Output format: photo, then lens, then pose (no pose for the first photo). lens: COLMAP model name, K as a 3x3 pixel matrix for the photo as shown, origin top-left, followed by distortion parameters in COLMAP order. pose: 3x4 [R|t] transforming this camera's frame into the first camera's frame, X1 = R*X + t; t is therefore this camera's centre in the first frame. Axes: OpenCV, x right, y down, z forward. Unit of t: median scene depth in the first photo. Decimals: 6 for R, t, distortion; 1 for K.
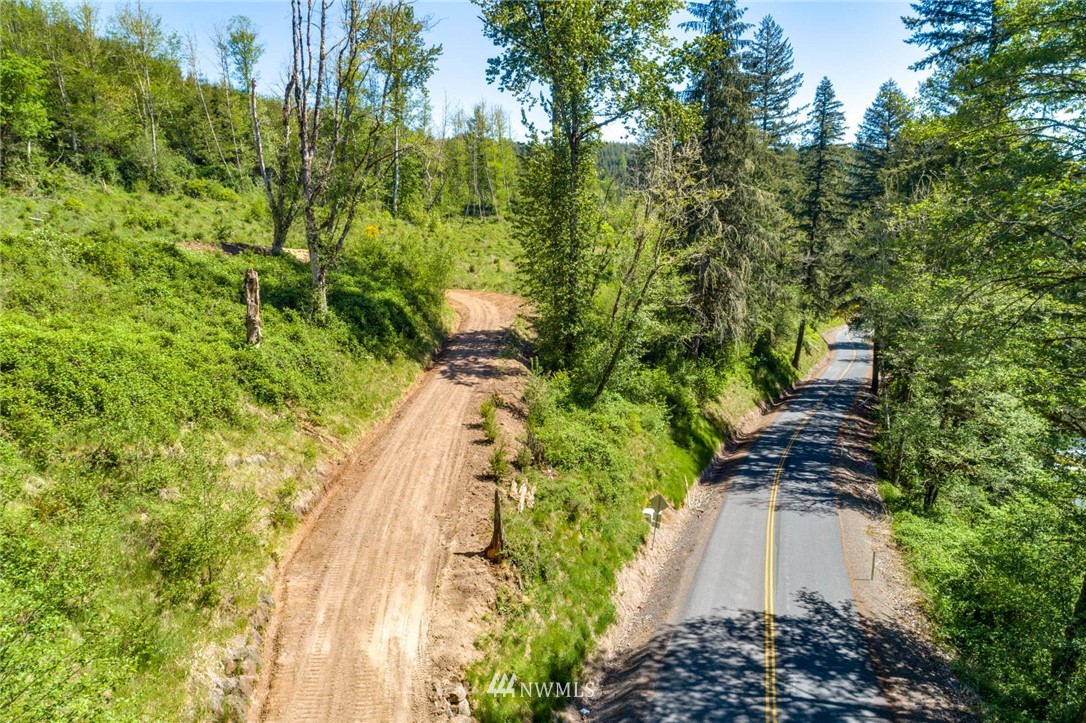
lens RADIAL K [[726.6, 0, 536.0], [0, 726.6, 359.4], [0, 0, 1]] dist [-0.011087, 0.011175]
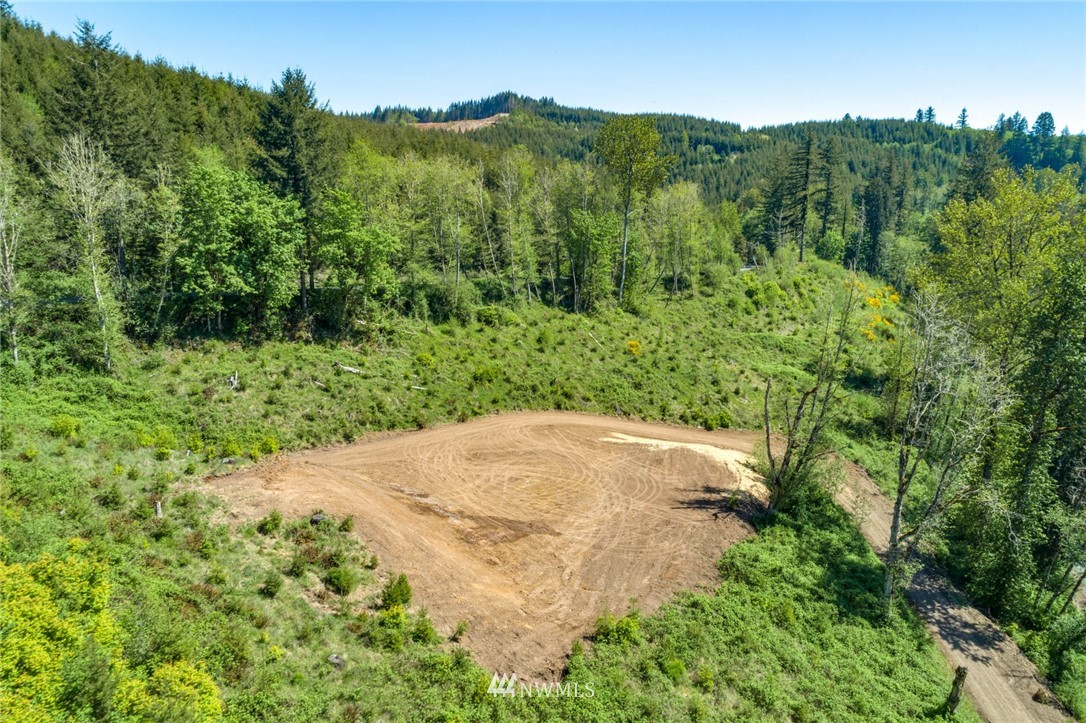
lens RADIAL K [[726.6, 0, 544.2], [0, 726.6, 360.2], [0, 0, 1]] dist [-0.011087, 0.011175]
pose [[0.999954, 0.009614, 0.000070, -1.421303], [-0.009581, 0.995881, 0.090162, -0.975849], [0.000797, -0.090158, 0.995927, -0.353562]]
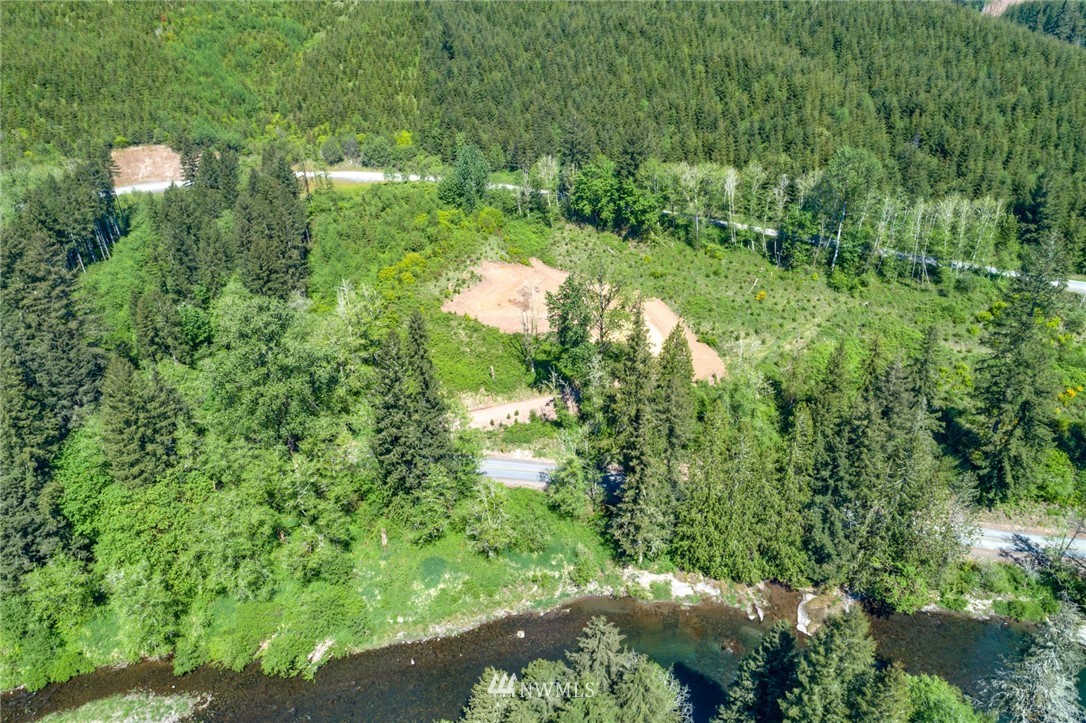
lens RADIAL K [[726.6, 0, 541.2], [0, 726.6, 369.2], [0, 0, 1]] dist [-0.011087, 0.011175]
pose [[0.225526, 0.466298, -0.855397, 5.163025], [-0.090390, 0.884245, 0.458193, -3.141894], [0.970035, -0.026015, 0.241568, 0.056450]]
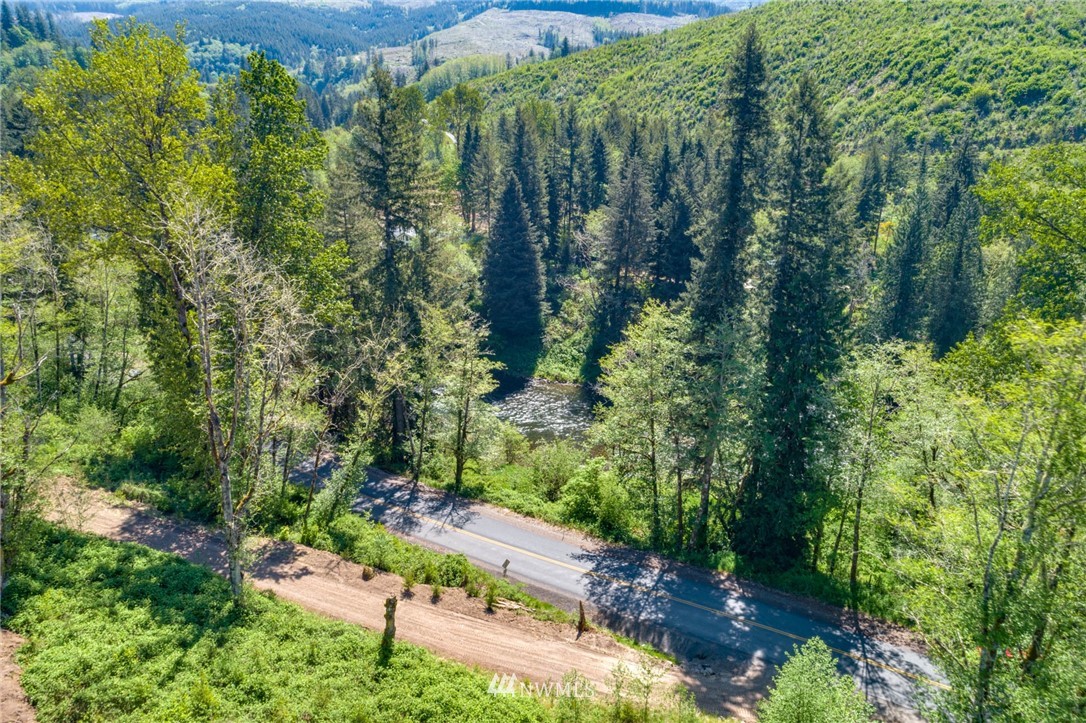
lens RADIAL K [[726.6, 0, 544.1], [0, 726.6, 362.1], [0, 0, 1]] dist [-0.011087, 0.011175]
pose [[0.223185, -0.335592, 0.915187, -1.626251], [0.106458, 0.941644, 0.319332, -1.052887], [-0.968945, 0.026159, 0.245887, 0.502576]]
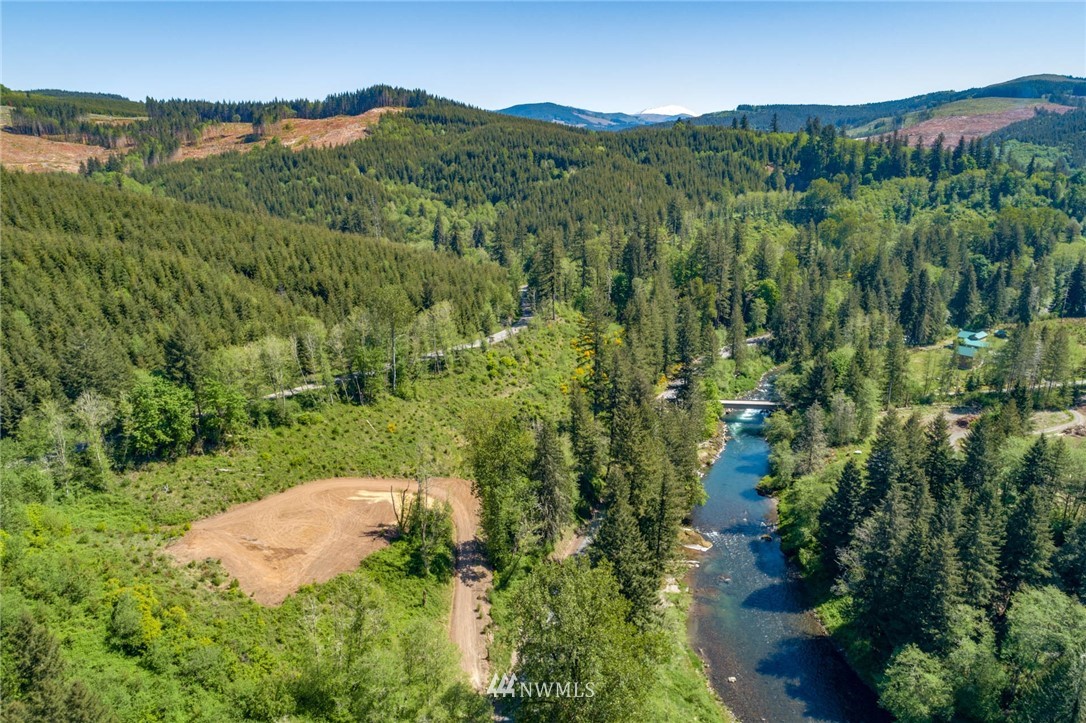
lens RADIAL K [[726.6, 0, 544.0], [0, 726.6, 362.6], [0, 0, 1]] dist [-0.011087, 0.011175]
pose [[0.991672, -0.040874, 0.122131, -0.198100], [0.020618, 0.986456, 0.162724, -2.572390], [-0.127128, -0.158851, 0.979084, -3.698825]]
